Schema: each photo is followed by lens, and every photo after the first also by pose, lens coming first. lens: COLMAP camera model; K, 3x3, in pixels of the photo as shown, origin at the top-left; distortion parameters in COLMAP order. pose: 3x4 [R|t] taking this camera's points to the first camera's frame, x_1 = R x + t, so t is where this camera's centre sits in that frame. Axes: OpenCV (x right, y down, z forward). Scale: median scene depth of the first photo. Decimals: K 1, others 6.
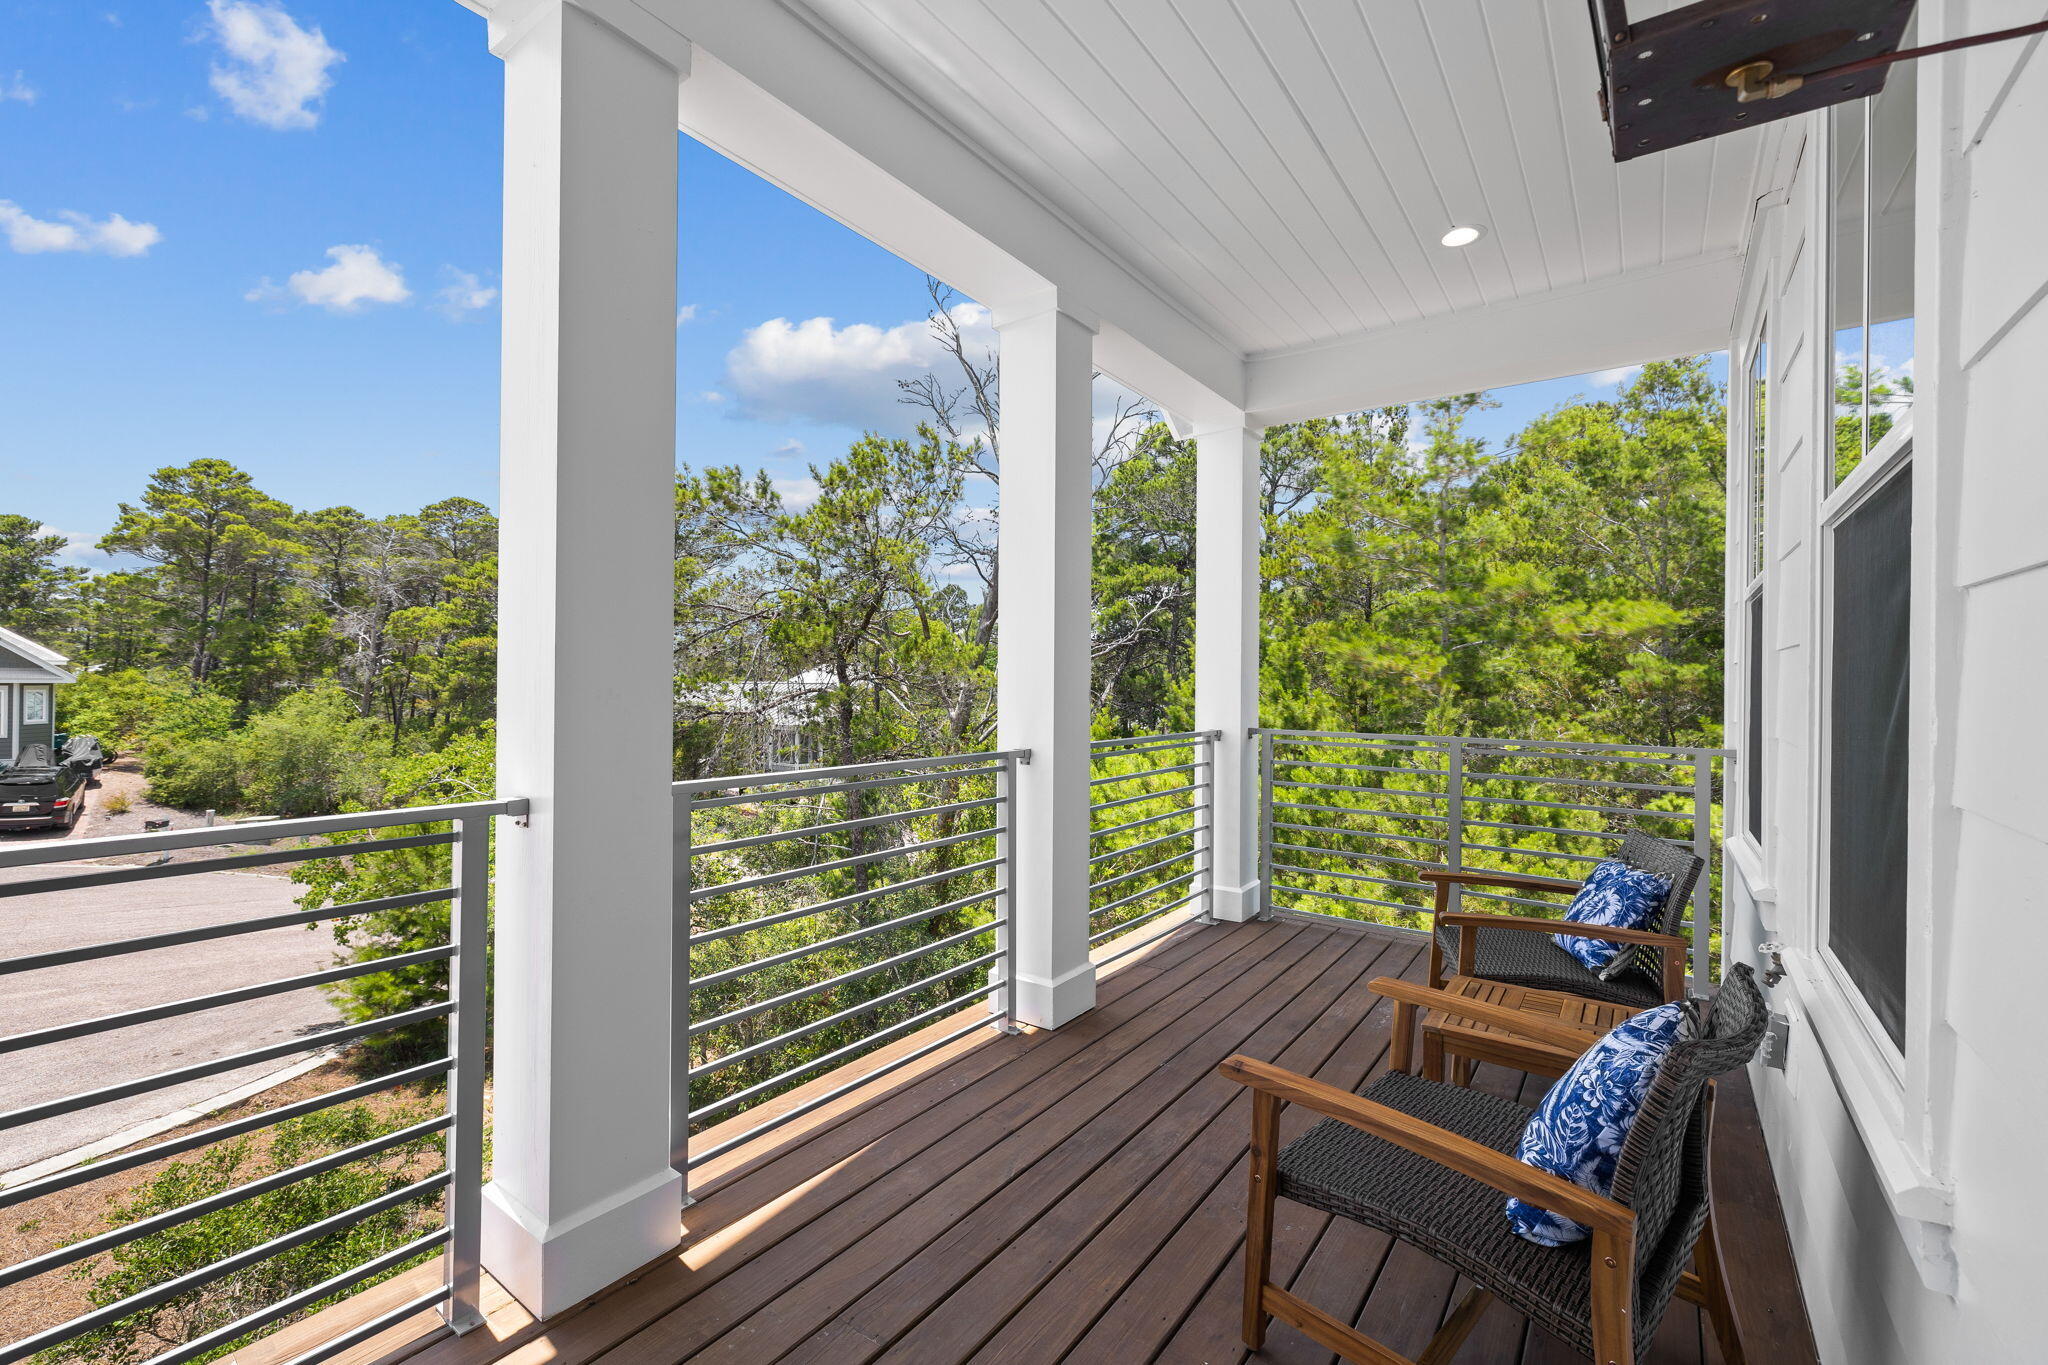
lens RADIAL K [[860.6, 0, 1027.6], [0, 860.6, 687.5], [0, 0, 1]] dist [0.000862, 0.000230]
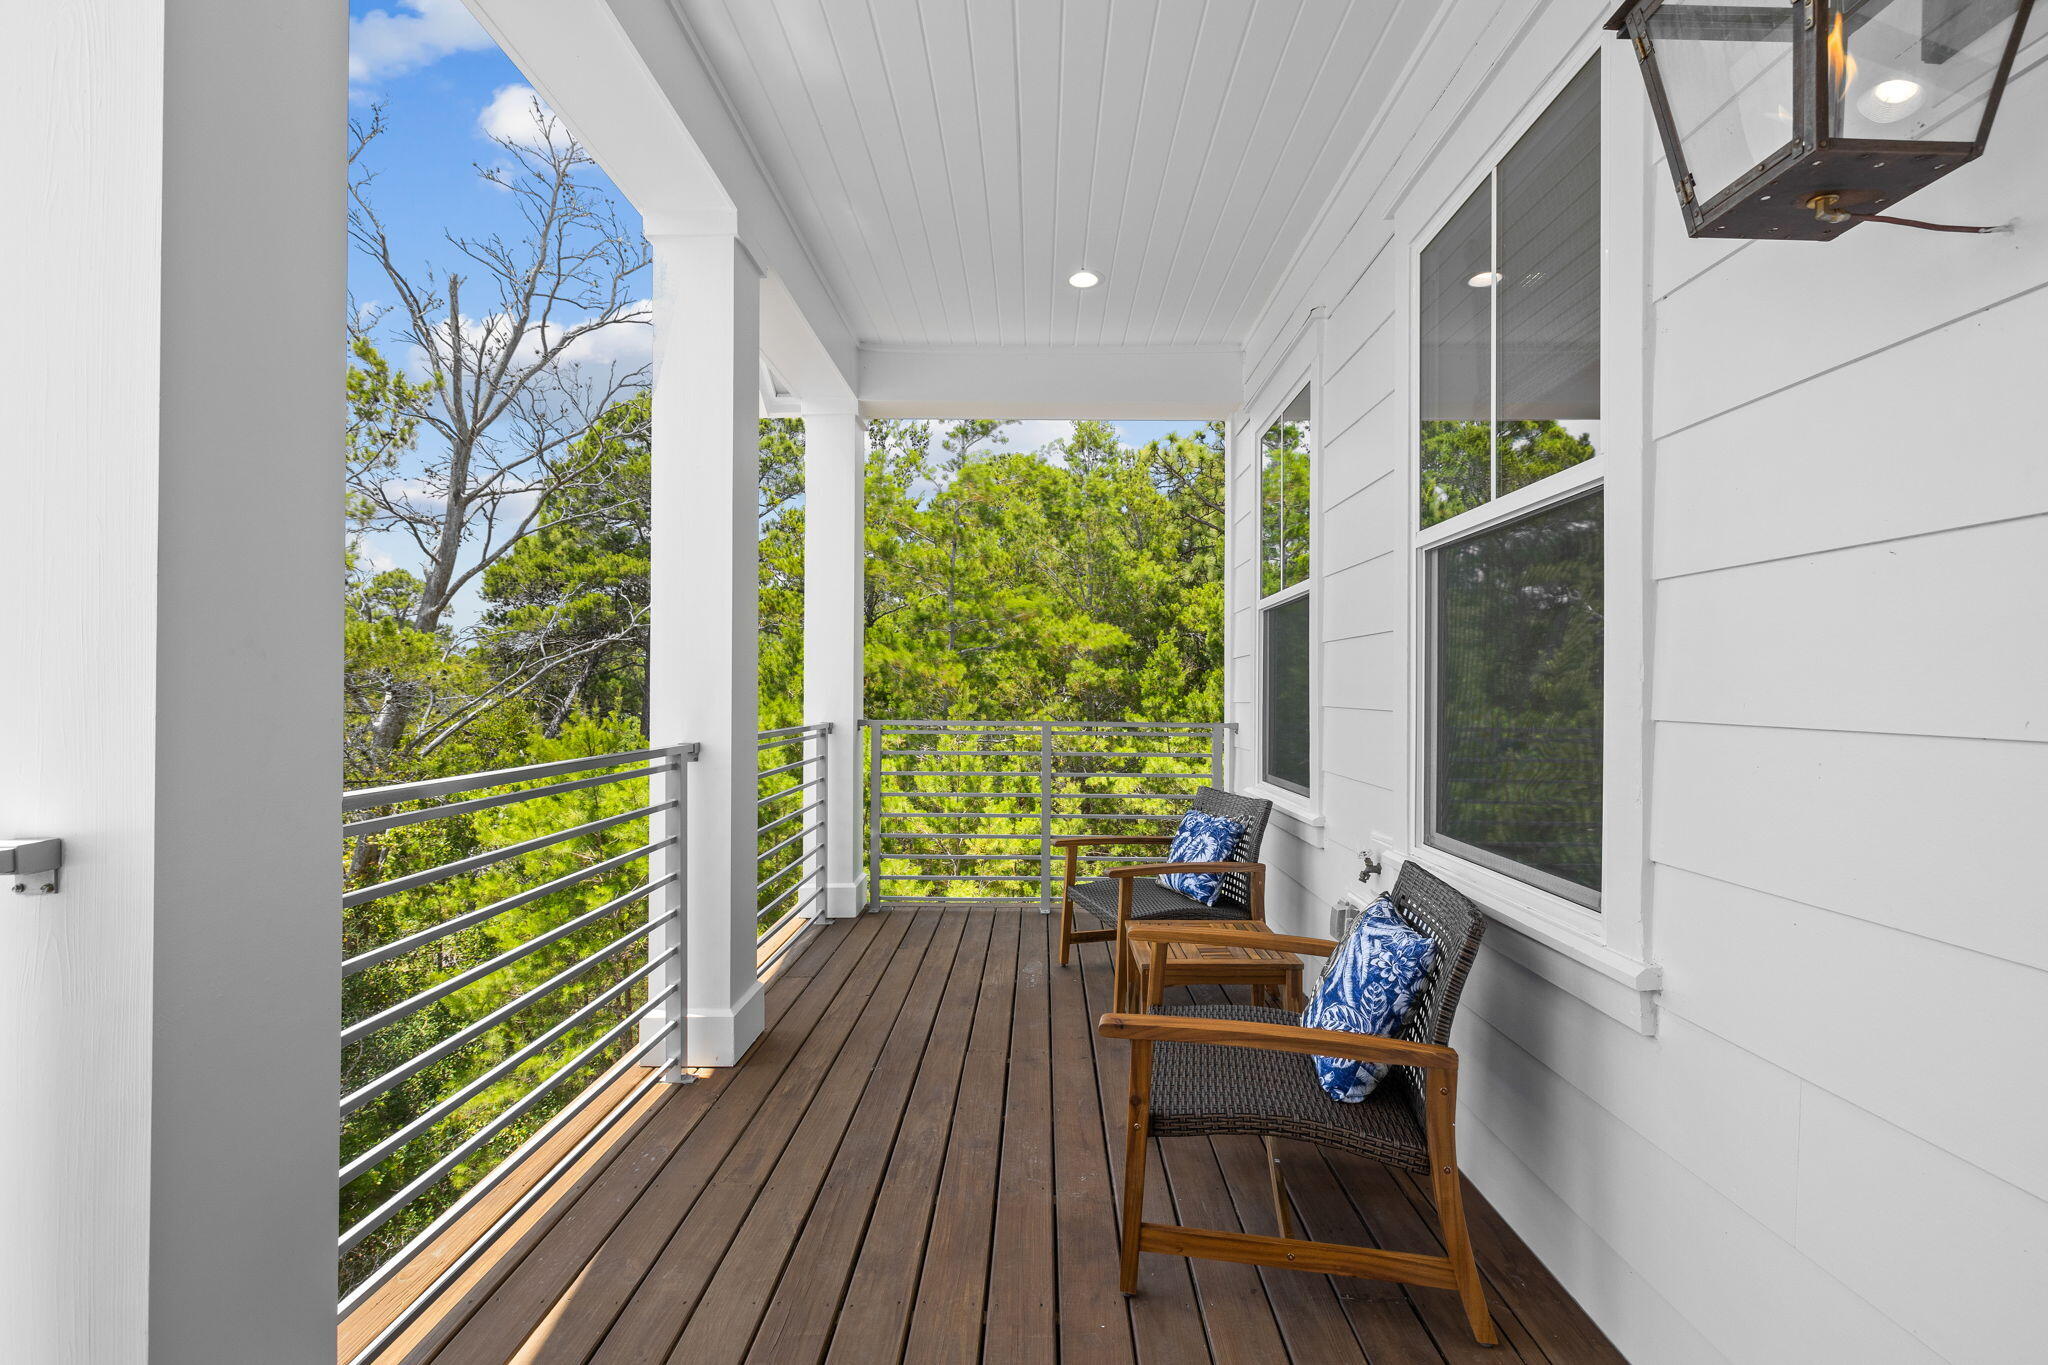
lens RADIAL K [[860.6, 0, 1027.6], [0, 860.6, 687.5], [0, 0, 1]] dist [0.000862, 0.000230]
pose [[0.814968, -0.004556, 0.579488, -0.229745], [0.008703, 0.999953, -0.004377, 0.023507], [-0.579440, 0.008610, 0.814969, 0.118801]]
